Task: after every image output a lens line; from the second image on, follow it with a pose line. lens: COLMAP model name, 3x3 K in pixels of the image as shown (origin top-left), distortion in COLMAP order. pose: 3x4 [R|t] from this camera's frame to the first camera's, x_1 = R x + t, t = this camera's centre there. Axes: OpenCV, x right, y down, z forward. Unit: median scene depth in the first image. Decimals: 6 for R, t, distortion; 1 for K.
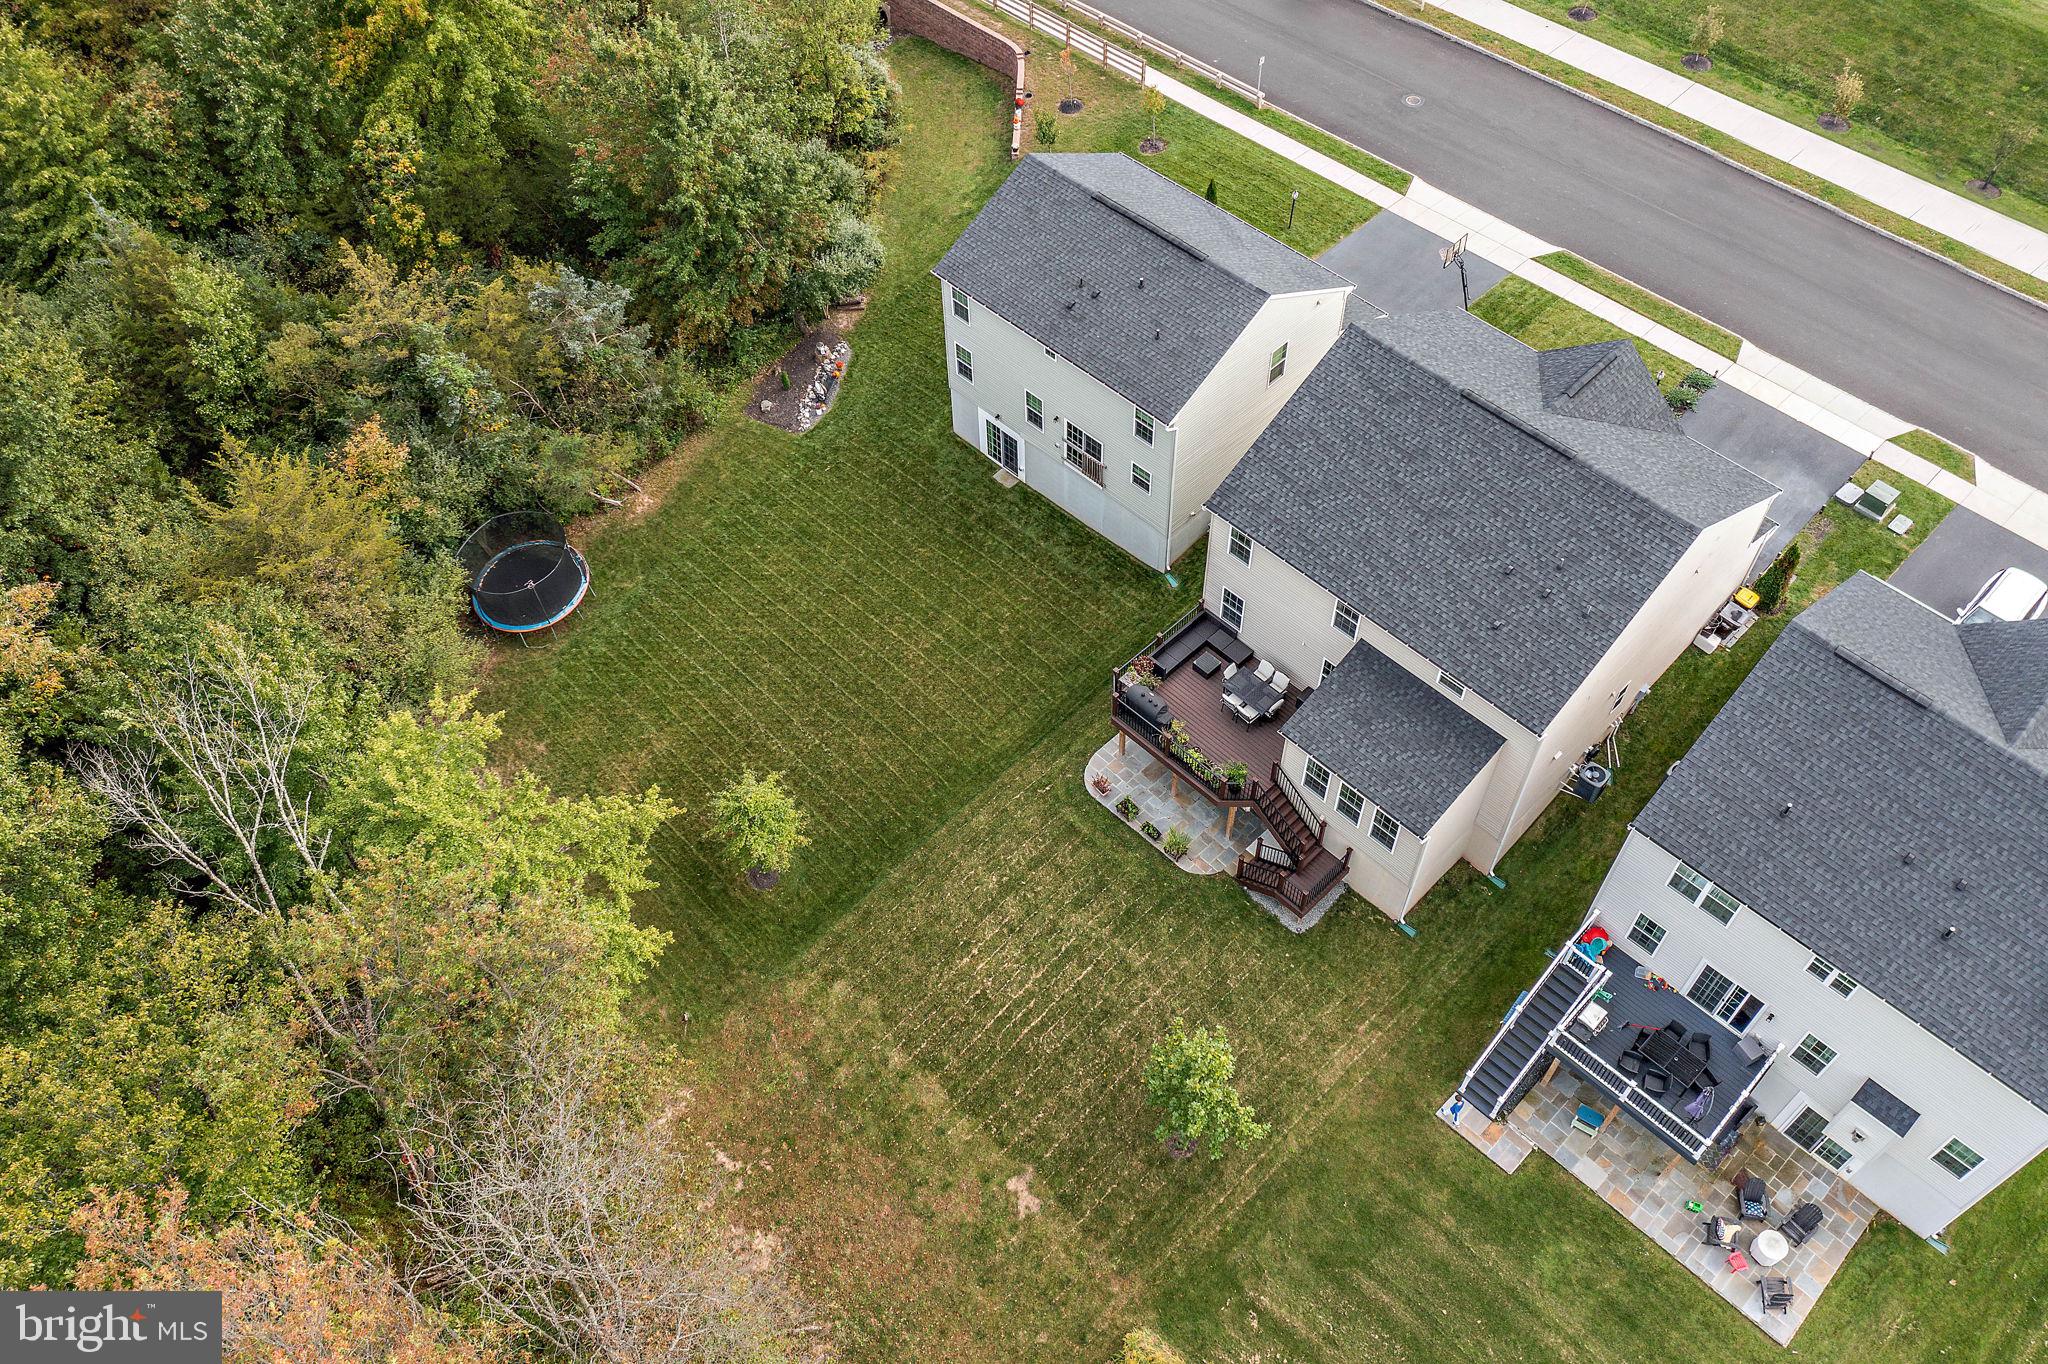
lens RADIAL K [[1622.2, 0, 1023.2], [0, 1622.2, 679.0], [0, 0, 1]] dist [-0.023944, -0.001887]
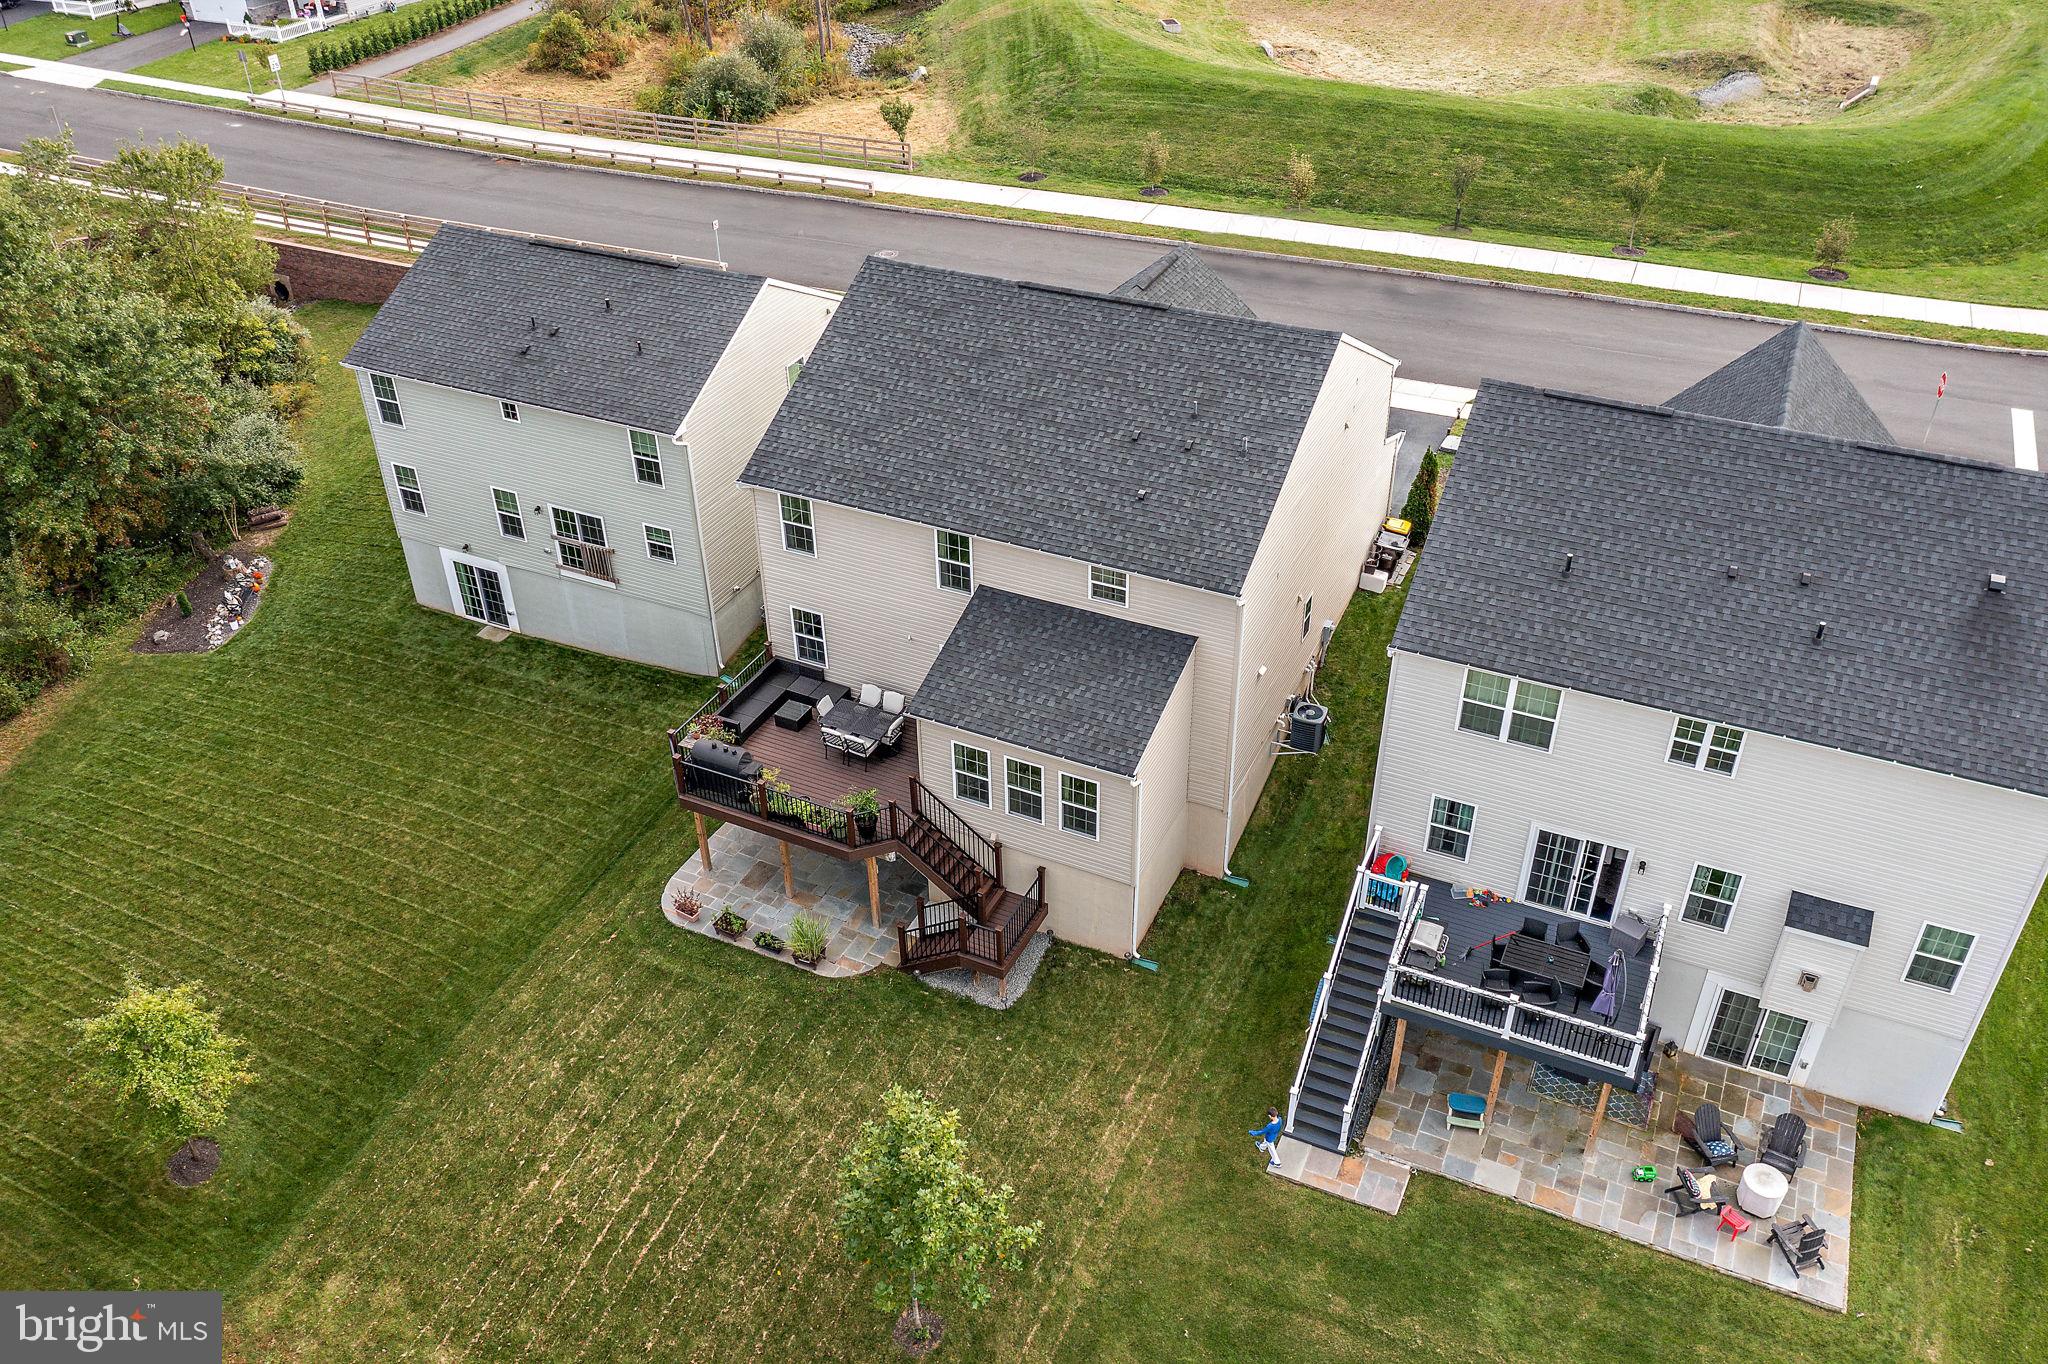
lens RADIAL K [[1622.2, 0, 1020.4], [0, 1622.2, 684.2], [0, 0, 1]] dist [-0.023944, -0.001887]
pose [[0.940364, -0.188222, 0.283351, 0.002753], [0.268329, 0.922409, -0.277779, 0.219507], [-0.209082, 0.337244, 0.917906, 0.296848]]
